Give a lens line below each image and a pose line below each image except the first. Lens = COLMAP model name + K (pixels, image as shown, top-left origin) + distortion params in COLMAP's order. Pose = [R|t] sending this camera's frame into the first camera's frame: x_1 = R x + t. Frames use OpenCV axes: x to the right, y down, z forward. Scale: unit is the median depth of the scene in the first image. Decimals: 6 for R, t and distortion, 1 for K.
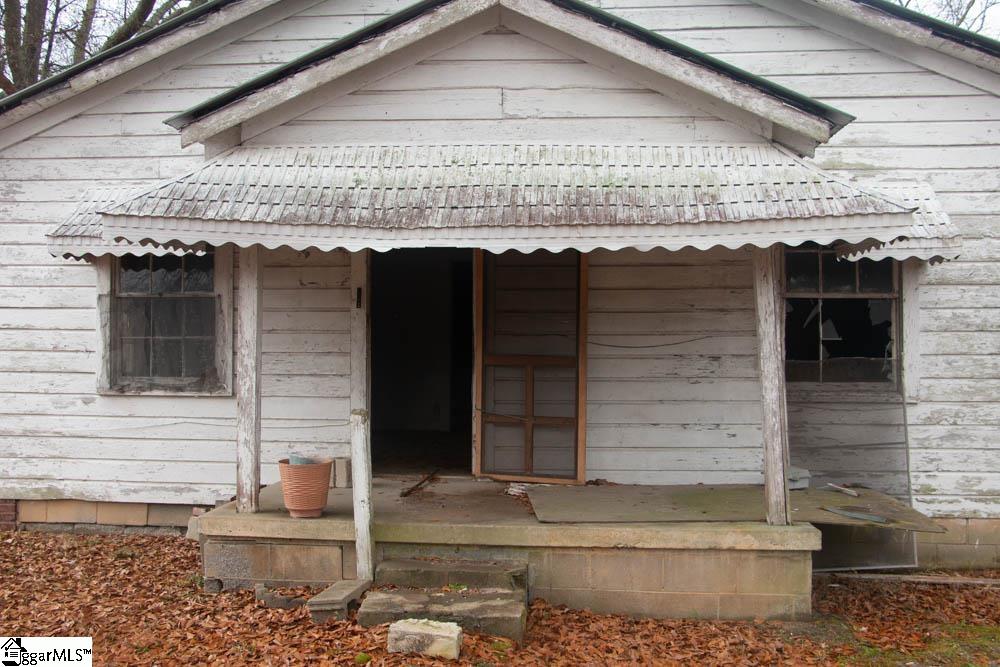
lens RADIAL K [[969.3, 0, 500.7], [0, 969.3, 339.5], [0, 0, 1]] dist [-0.093696, 0.000000]
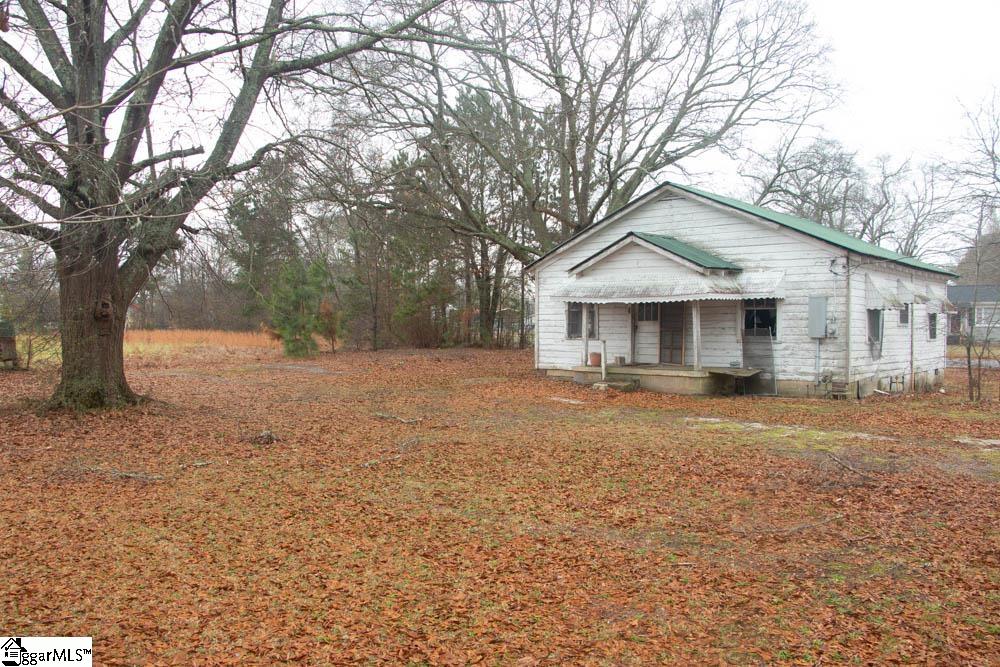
lens RADIAL K [[846.9, 0, 511.8], [0, 846.9, 359.1], [0, 0, 1]] dist [-0.162928, 0.142147]
pose [[0.798075, 0.018891, -0.602262, 1.375287], [0.010578, 0.998915, 0.045349, -0.013700], [0.602466, -0.042562, 0.797009, -1.703227]]
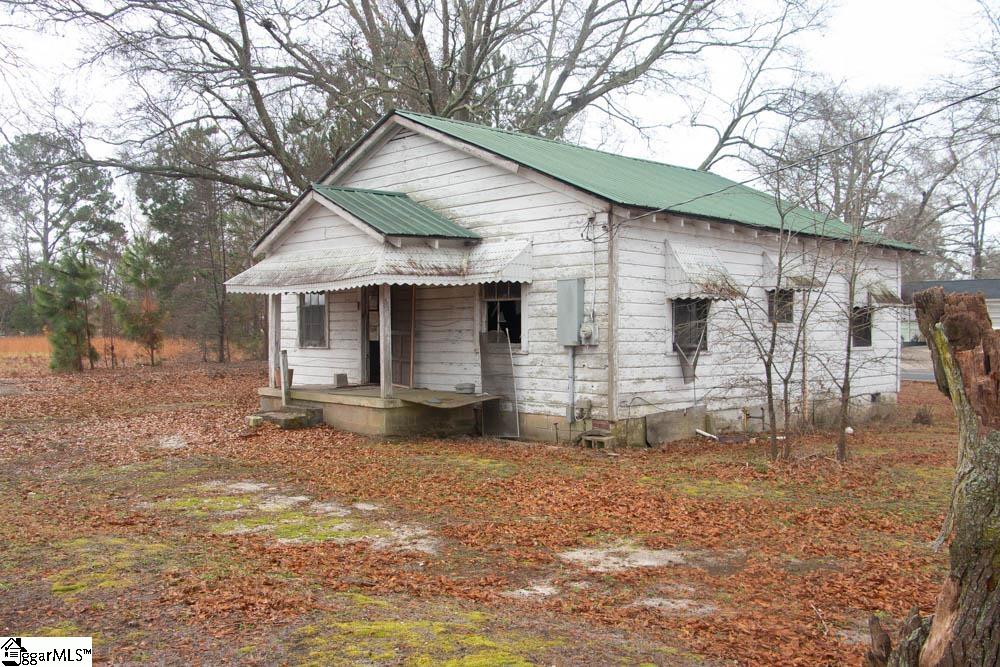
lens RADIAL K [[969.3, 0, 499.4], [0, 969.3, 335.3], [0, 0, 1]] dist [-0.093696, 0.000000]
pose [[0.733835, -0.001842, -0.679326, 1.735563], [0.011910, 0.999877, 0.010156, 0.007515], [0.679224, -0.015544, 0.733767, -0.487735]]
